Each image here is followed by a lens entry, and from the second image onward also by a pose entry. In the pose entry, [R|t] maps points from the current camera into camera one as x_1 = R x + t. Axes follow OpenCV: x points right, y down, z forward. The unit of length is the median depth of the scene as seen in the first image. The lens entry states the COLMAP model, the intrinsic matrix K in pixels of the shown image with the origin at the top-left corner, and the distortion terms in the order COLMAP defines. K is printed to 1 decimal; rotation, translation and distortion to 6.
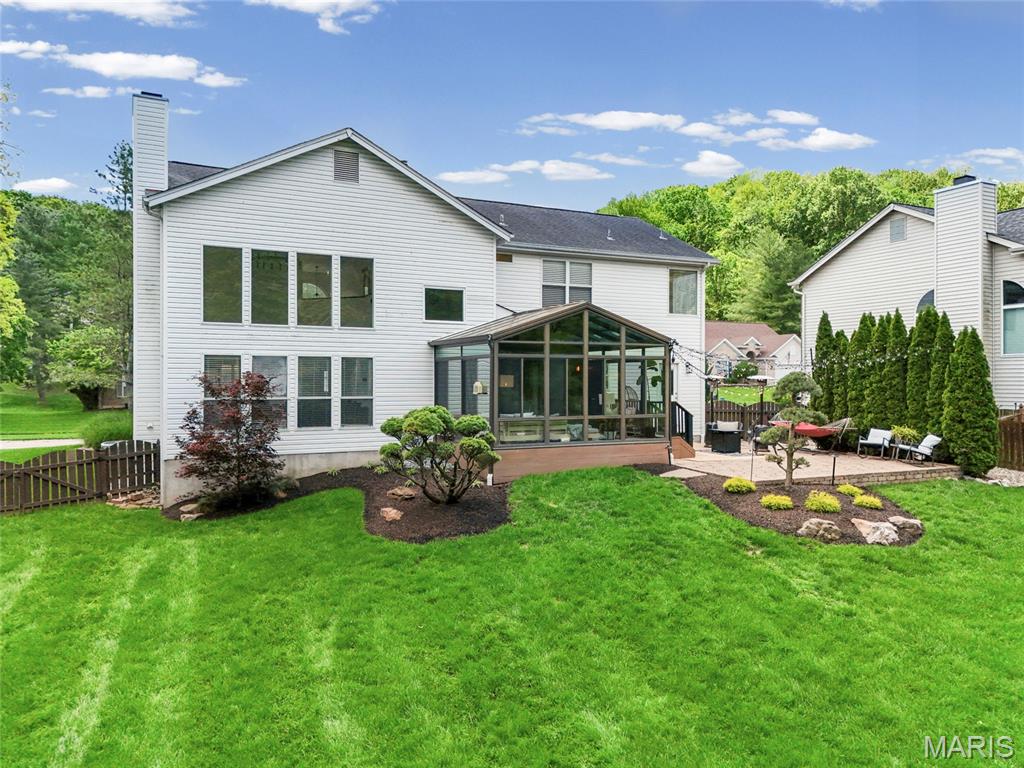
lens RADIAL K [[777.3, 0, 509.0], [0, 777.3, 380.0], [0, 0, 1]] dist [0.073472, -0.042292]
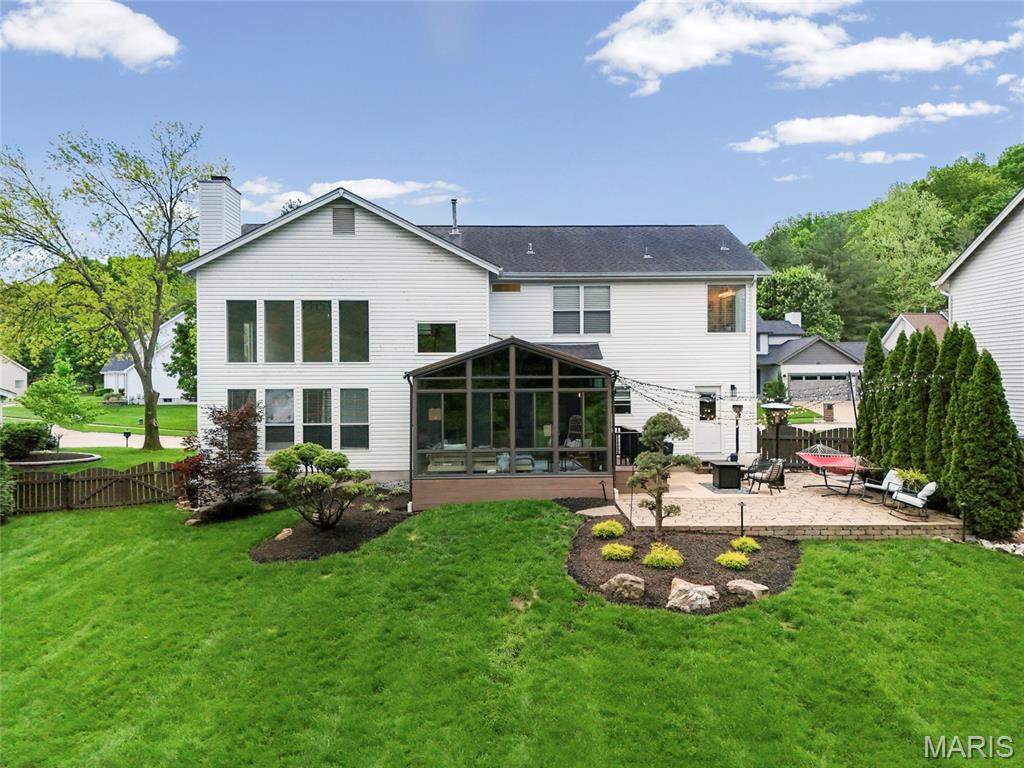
lens RADIAL K [[777.3, 0, 514.4], [0, 777.3, 380.9], [0, 0, 1]] dist [0.073472, -0.042292]
pose [[0.903960, -0.004162, -0.427598, 0.497559], [0.008117, 0.999939, 0.007427, -0.046409], [0.427541, -0.010185, 0.903939, 0.074068]]
